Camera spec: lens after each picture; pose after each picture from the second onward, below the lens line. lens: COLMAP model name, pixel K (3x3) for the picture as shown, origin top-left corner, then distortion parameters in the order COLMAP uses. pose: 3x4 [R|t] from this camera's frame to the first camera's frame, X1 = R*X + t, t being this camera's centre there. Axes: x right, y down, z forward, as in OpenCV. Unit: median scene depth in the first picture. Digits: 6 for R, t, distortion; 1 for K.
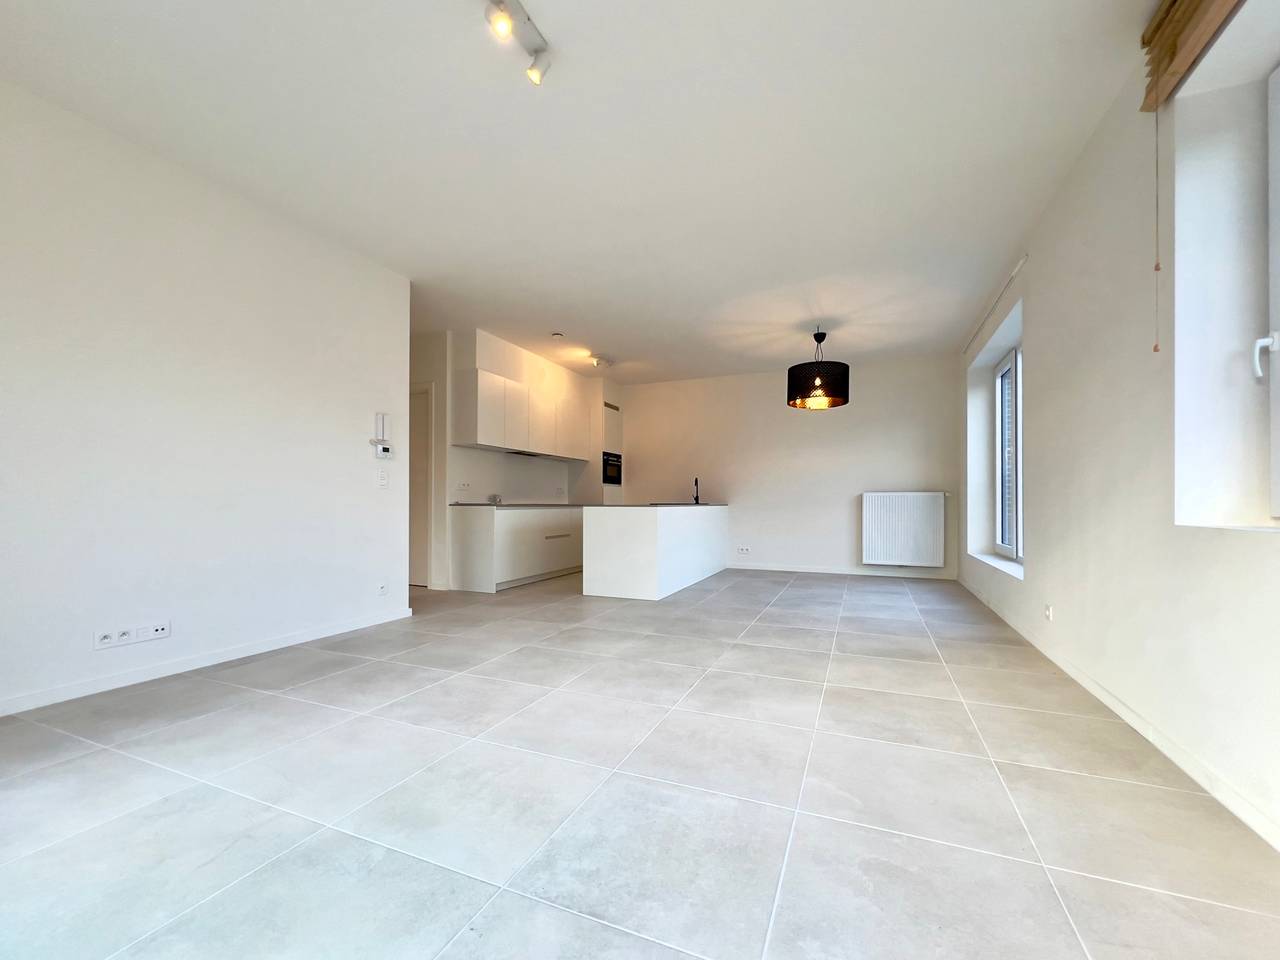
lens RADIAL K [[531.2, 0, 640.3], [0, 531.2, 502.2], [0, 0, 1]] dist [-0.000381, -0.000009]
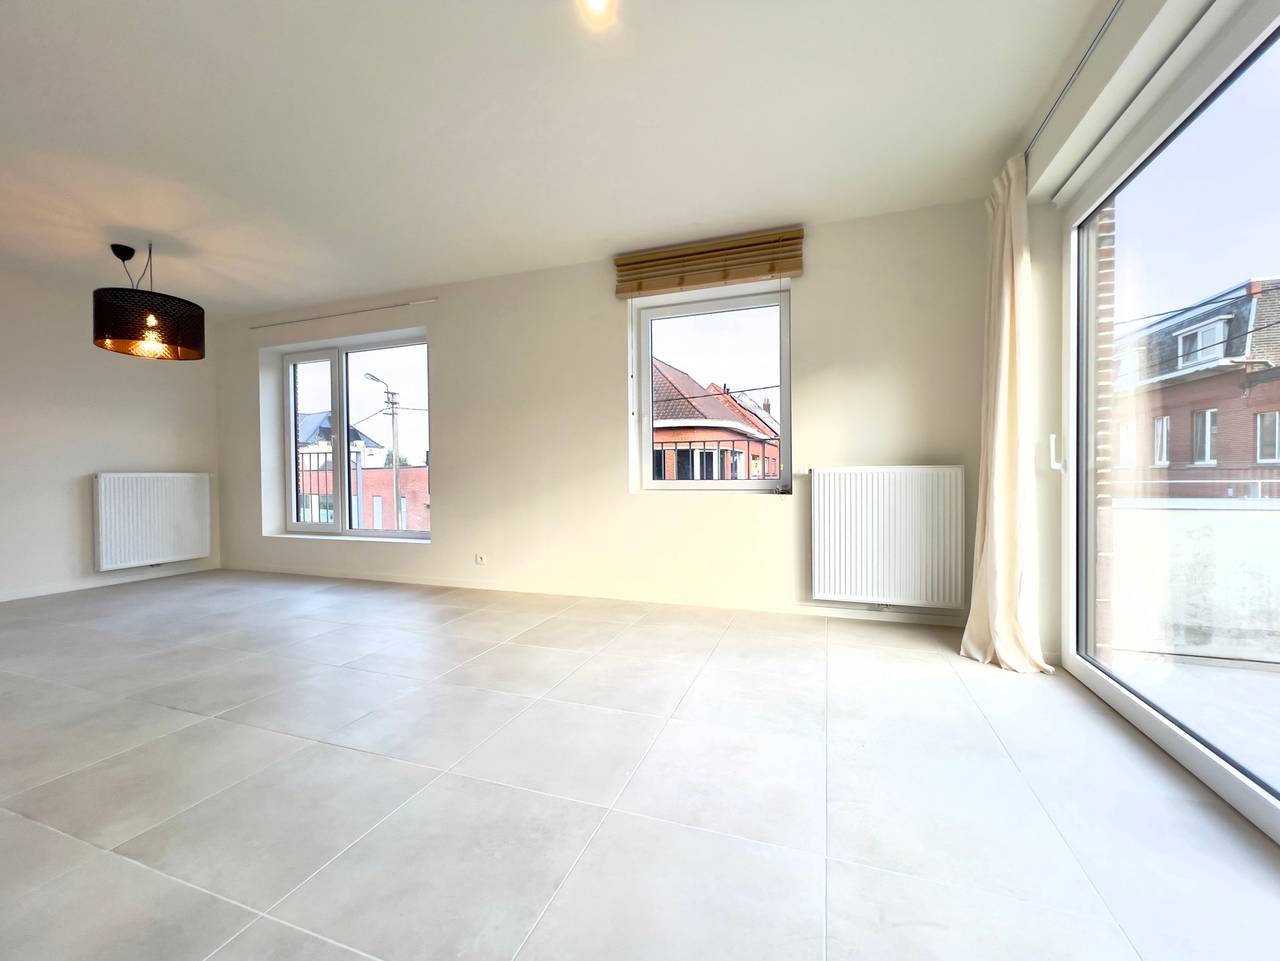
lens RADIAL K [[520.6, 0, 640.0], [0, 520.6, 480.5], [0, 0, 1]] dist [-0.000495, -0.000077]
pose [[-0.048795, -0.015490, 0.998689, -0.323275], [0.011499, 0.999805, 0.016069, -0.011240], [-0.998743, 0.012268, -0.048607, 0.303654]]
